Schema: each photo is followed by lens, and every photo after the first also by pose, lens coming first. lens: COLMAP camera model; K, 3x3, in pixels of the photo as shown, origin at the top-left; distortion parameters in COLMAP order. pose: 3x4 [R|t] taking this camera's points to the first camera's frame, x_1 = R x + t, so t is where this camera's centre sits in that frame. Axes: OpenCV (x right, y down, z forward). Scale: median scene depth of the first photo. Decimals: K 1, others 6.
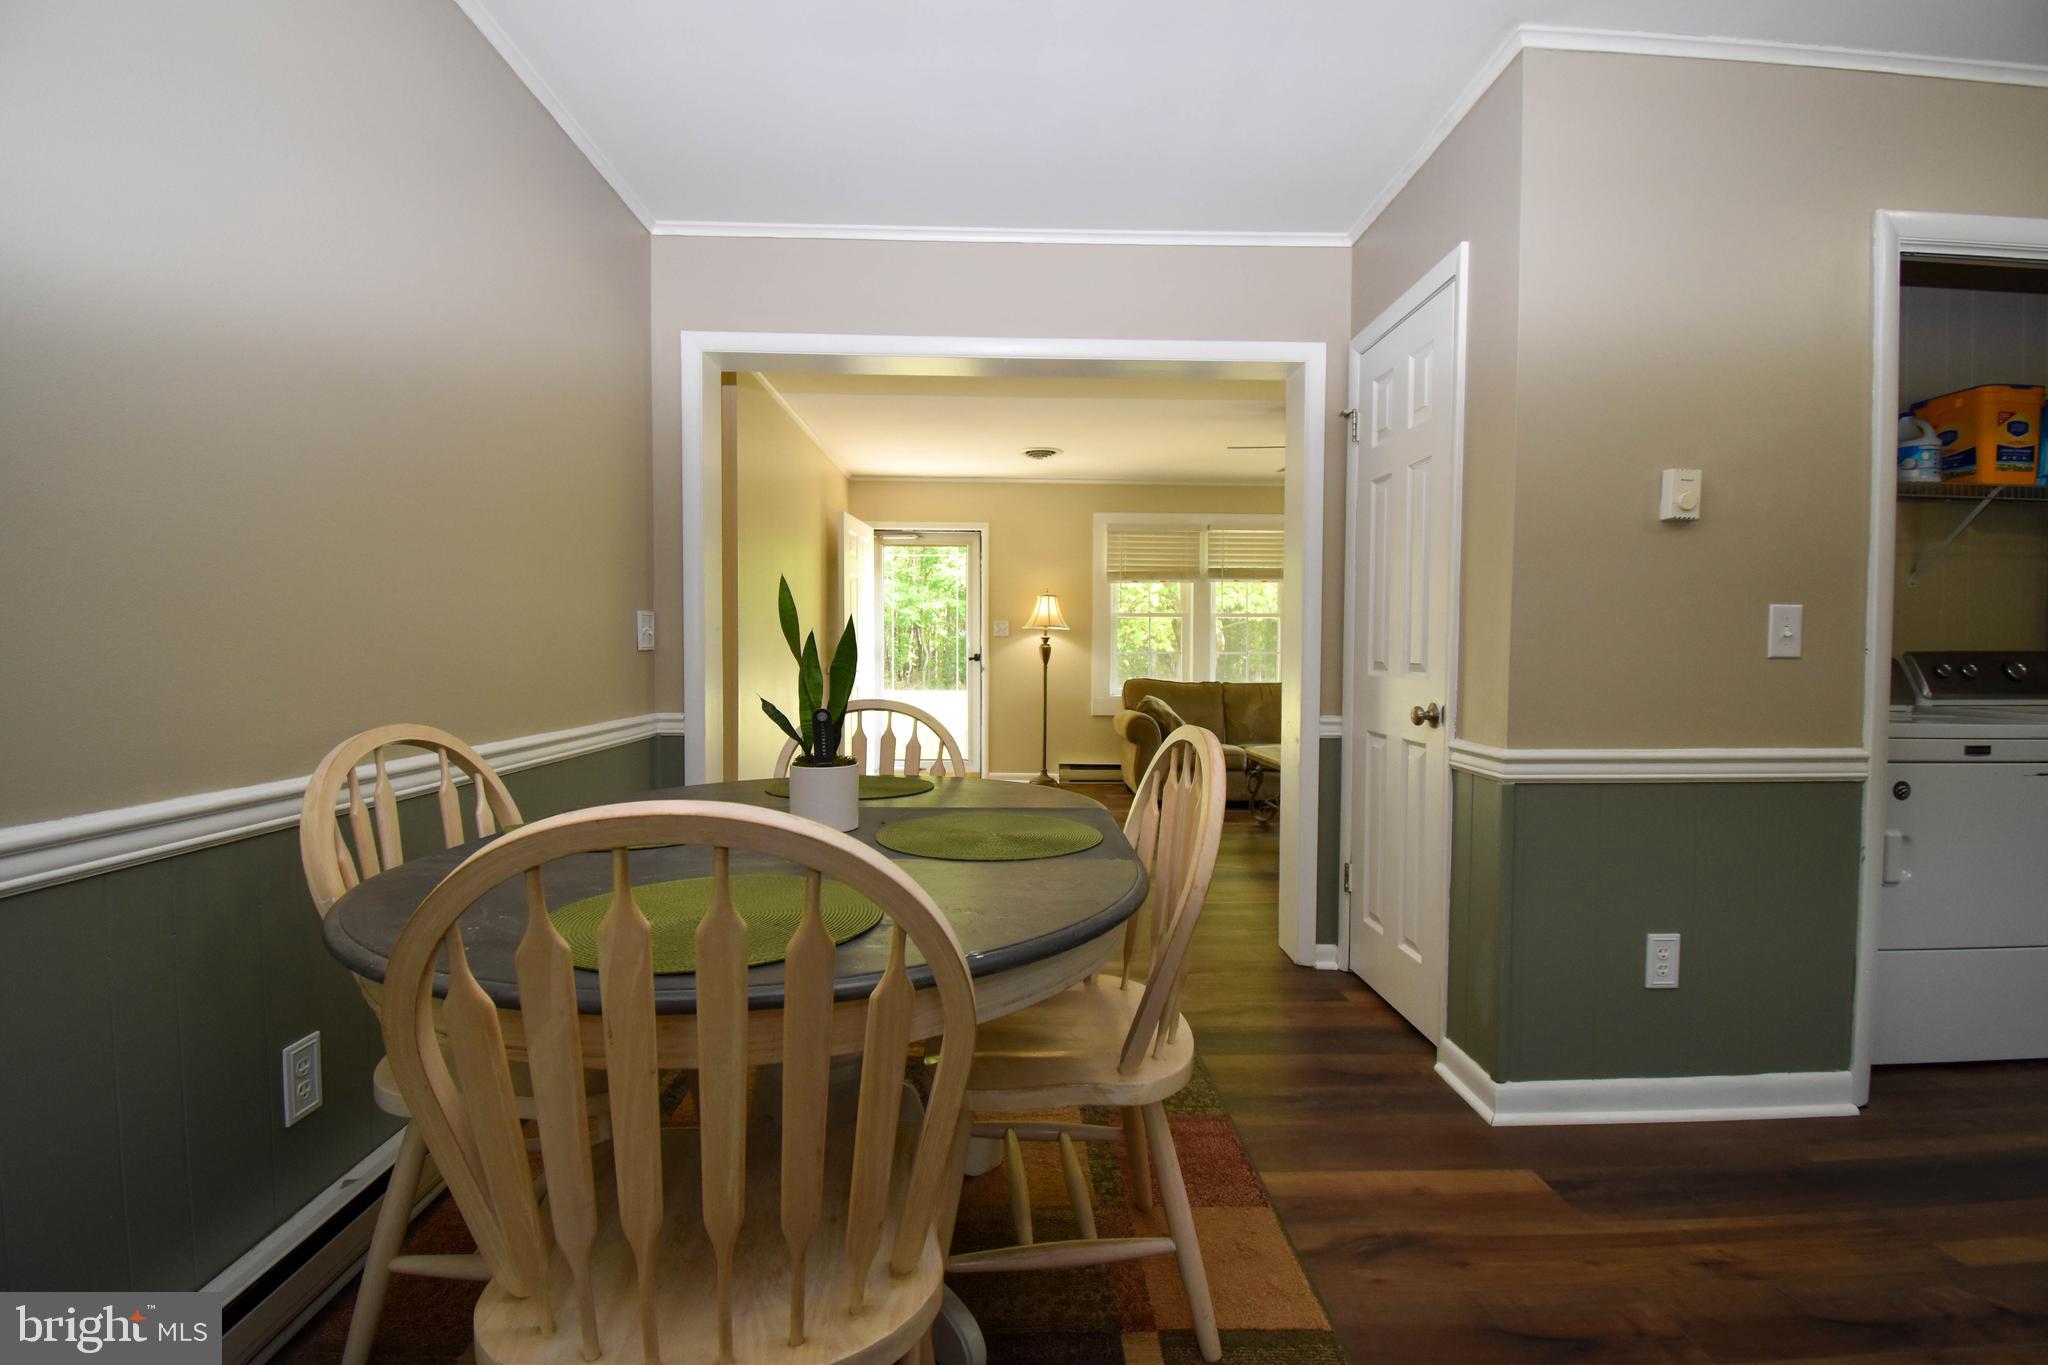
lens RADIAL K [[900.1, 0, 1030.8], [0, 900.1, 681.9], [0, 0, 1]] dist [0.017048, -0.024385]
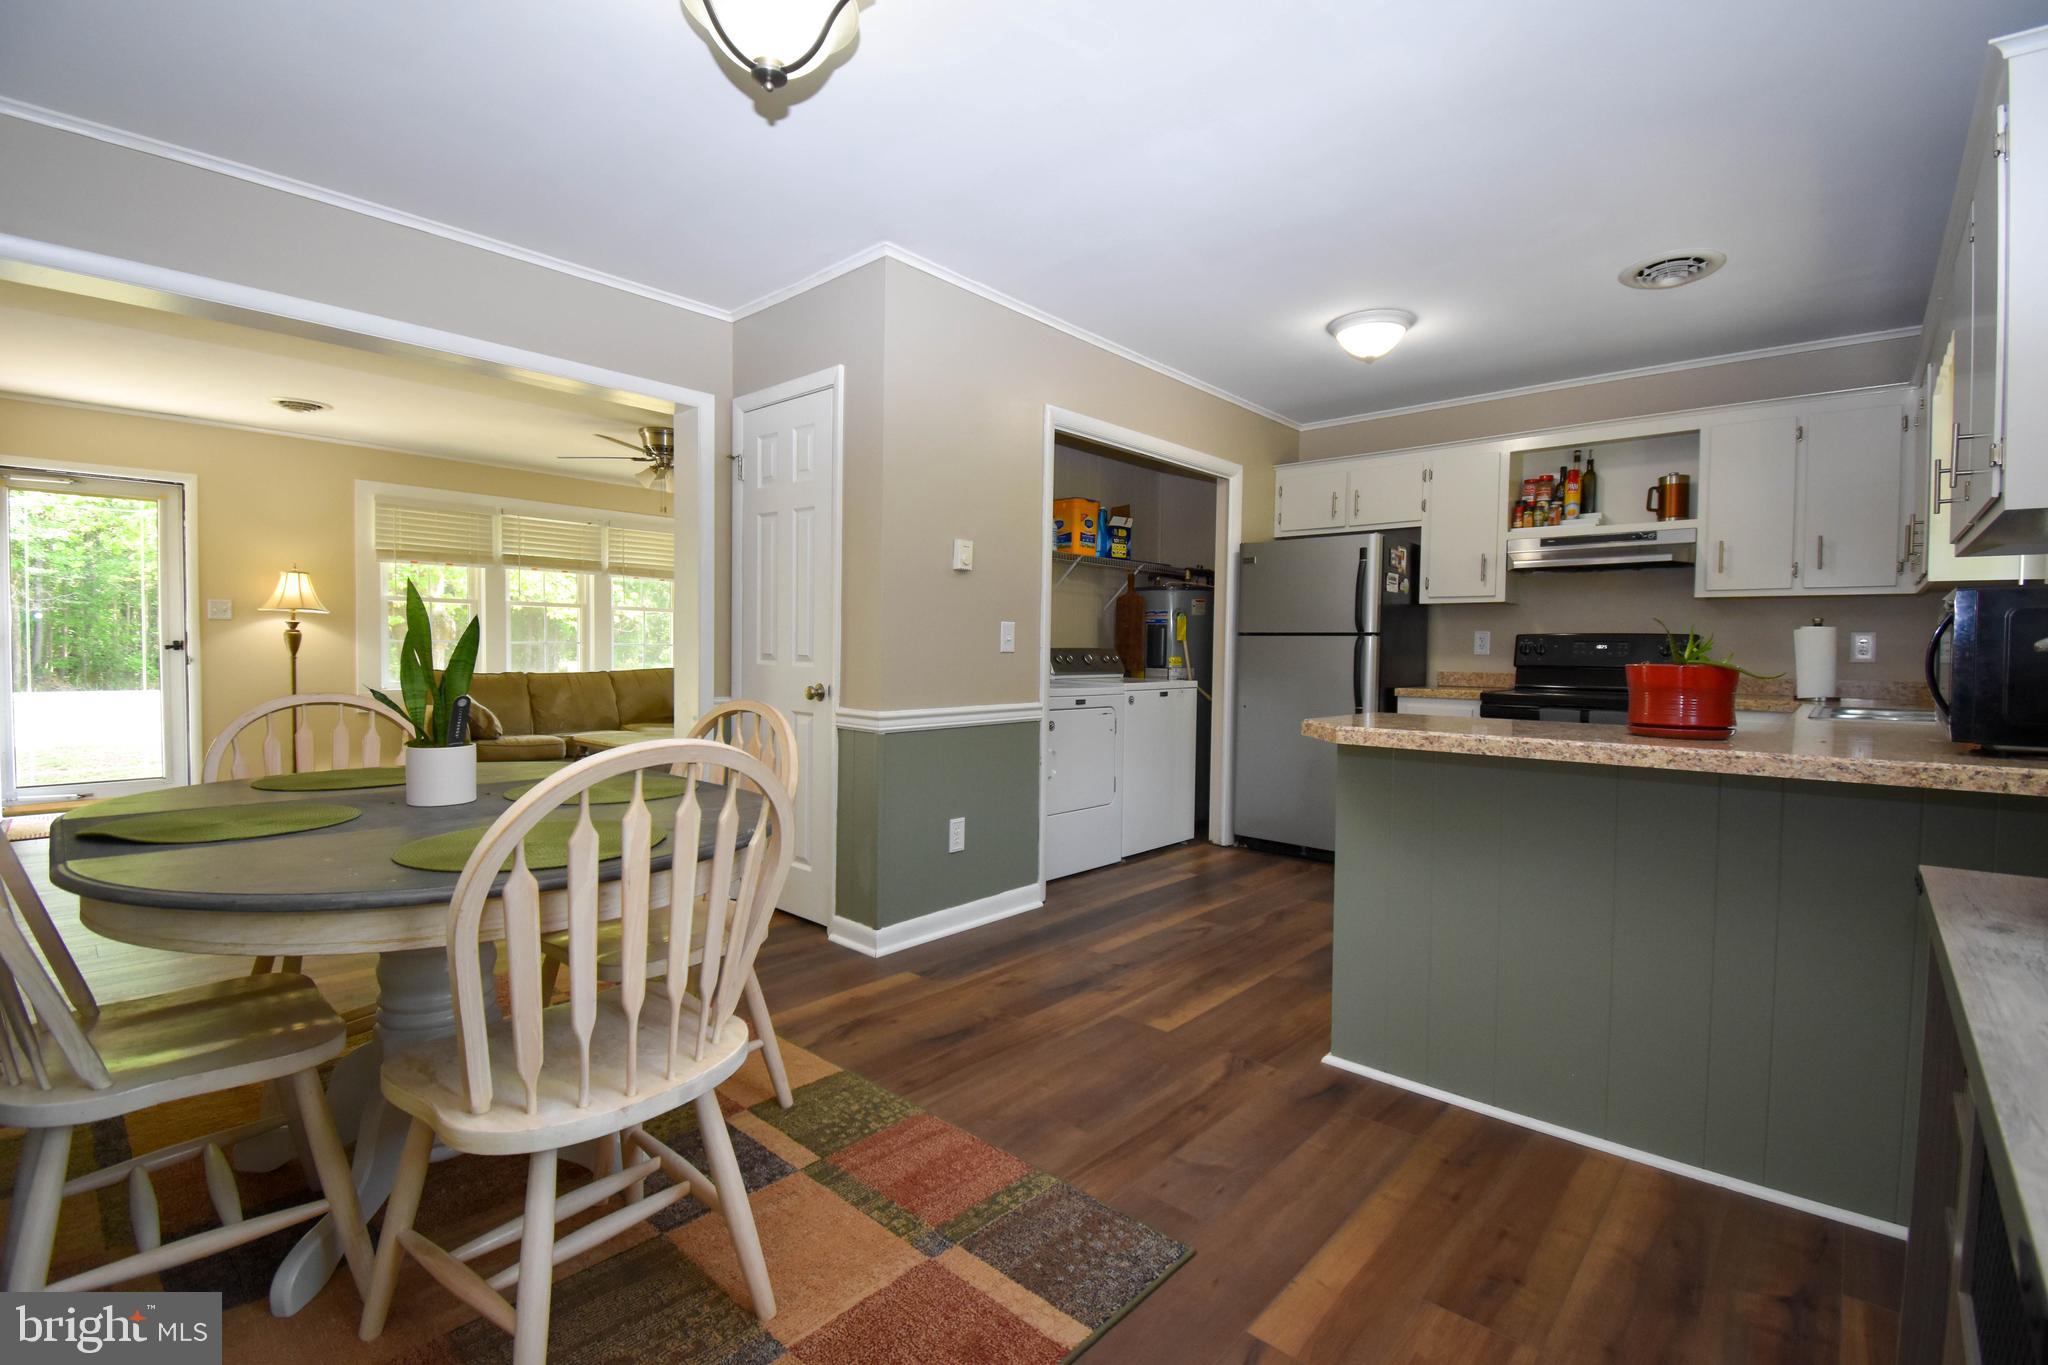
lens RADIAL K [[897.9, 0, 1024.0], [0, 897.9, 682.5], [0, 0, 1]] dist [0.016092, -0.024060]
pose [[0.693360, -0.021632, 0.720267, -0.289882], [0.012398, 0.999759, 0.018091, 0.000371], [-0.720485, -0.003614, 0.693461, -0.170028]]
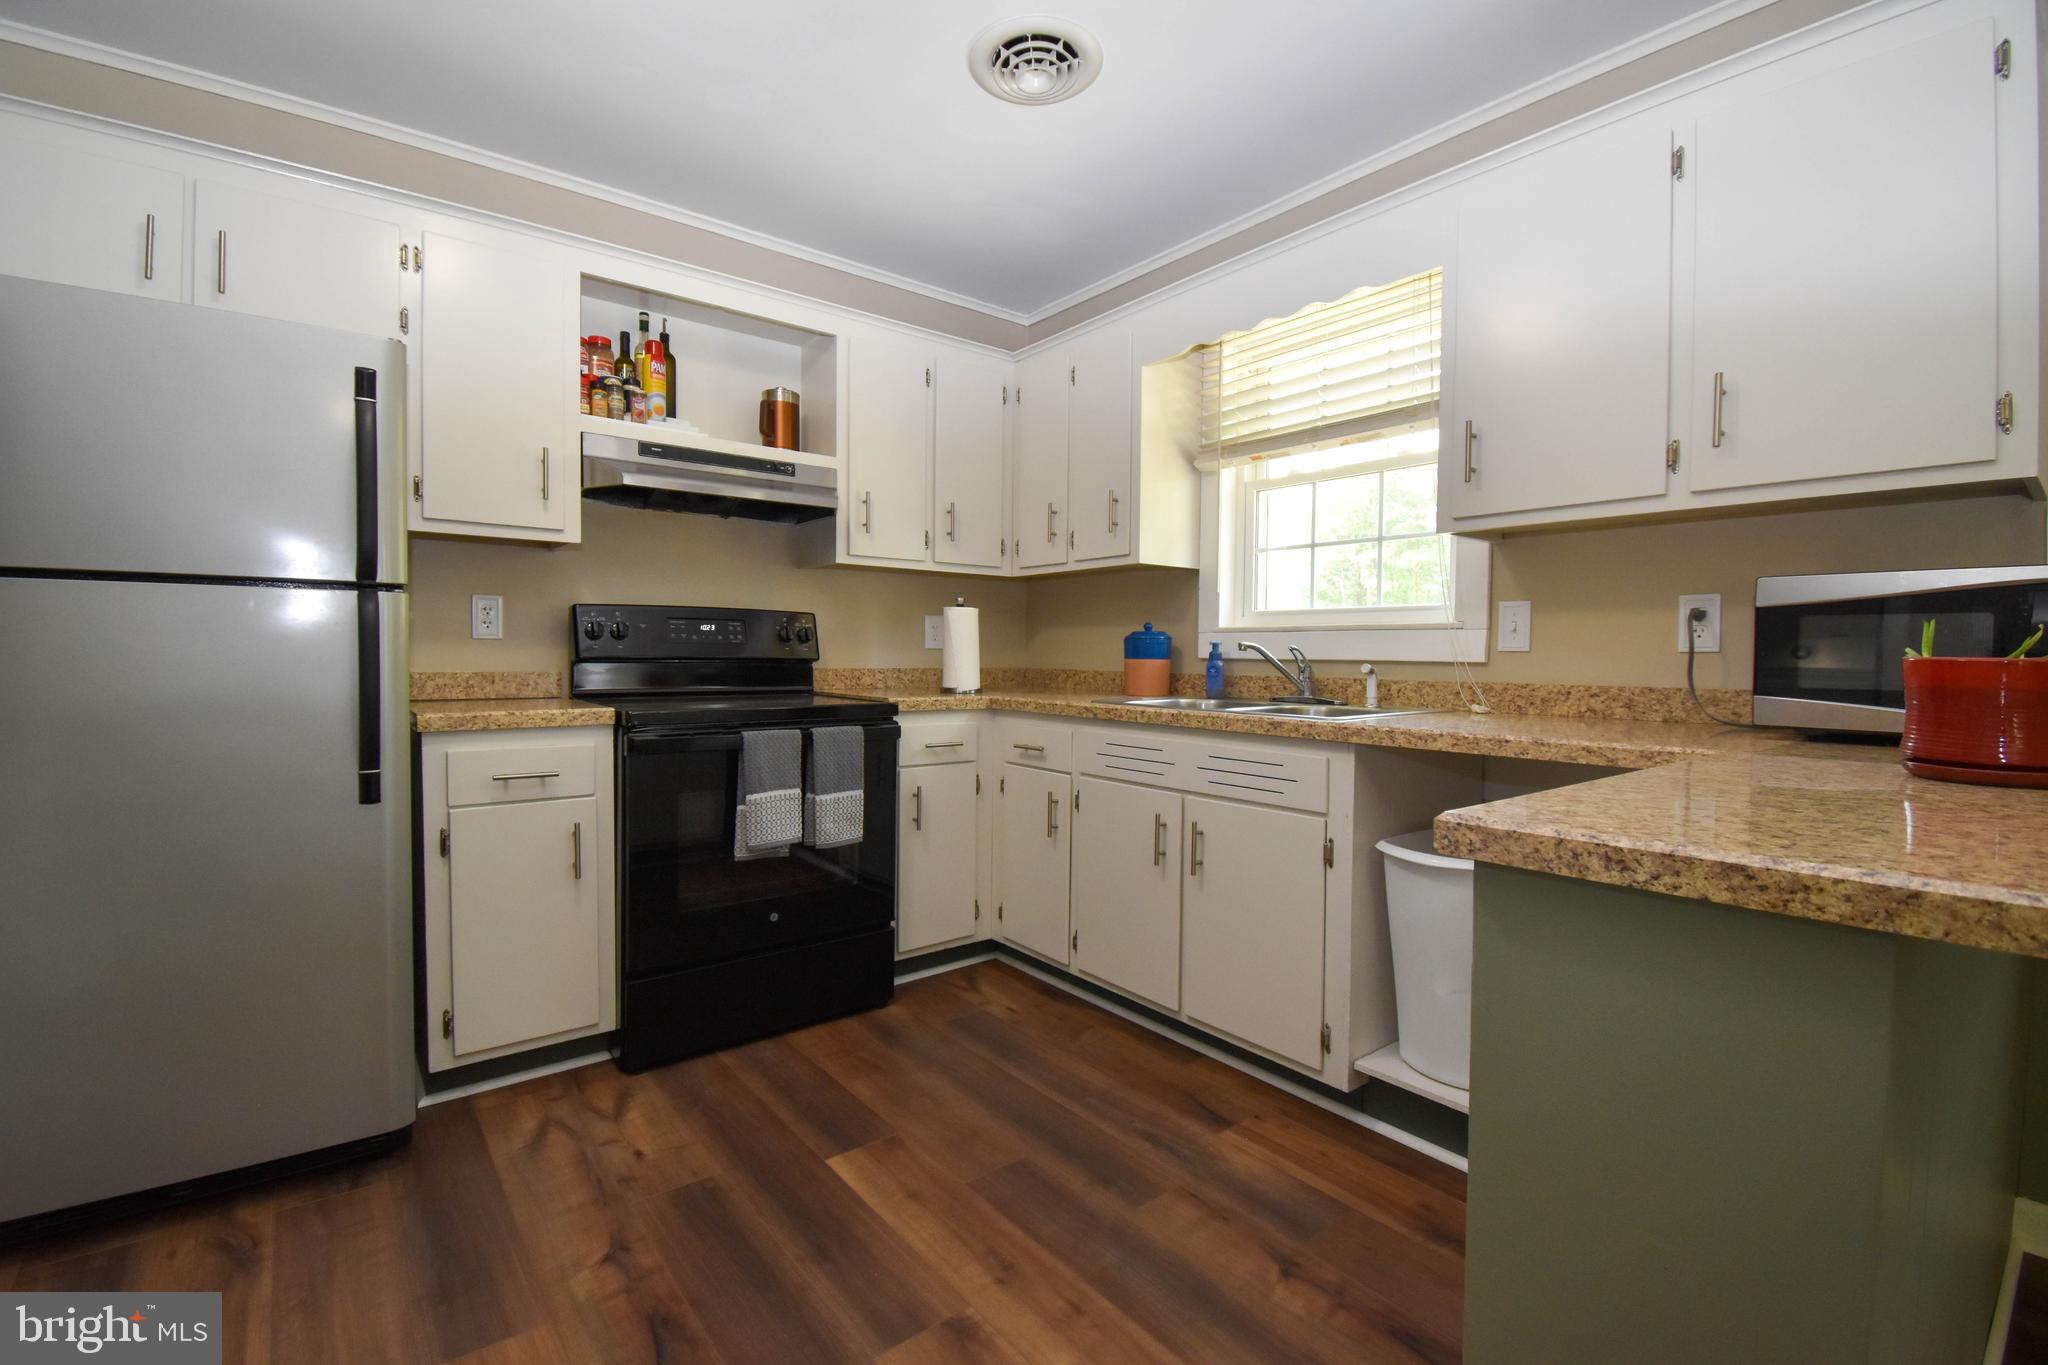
lens RADIAL K [[900.1, 0, 1030.8], [0, 900.1, 681.9], [0, 0, 1]] dist [0.017048, -0.024385]
pose [[-0.600365, -0.036472, 0.798894, 0.460988], [0.011828, 0.998445, 0.054471, -0.009974], [-0.799639, 0.042152, -0.599000, 0.486642]]
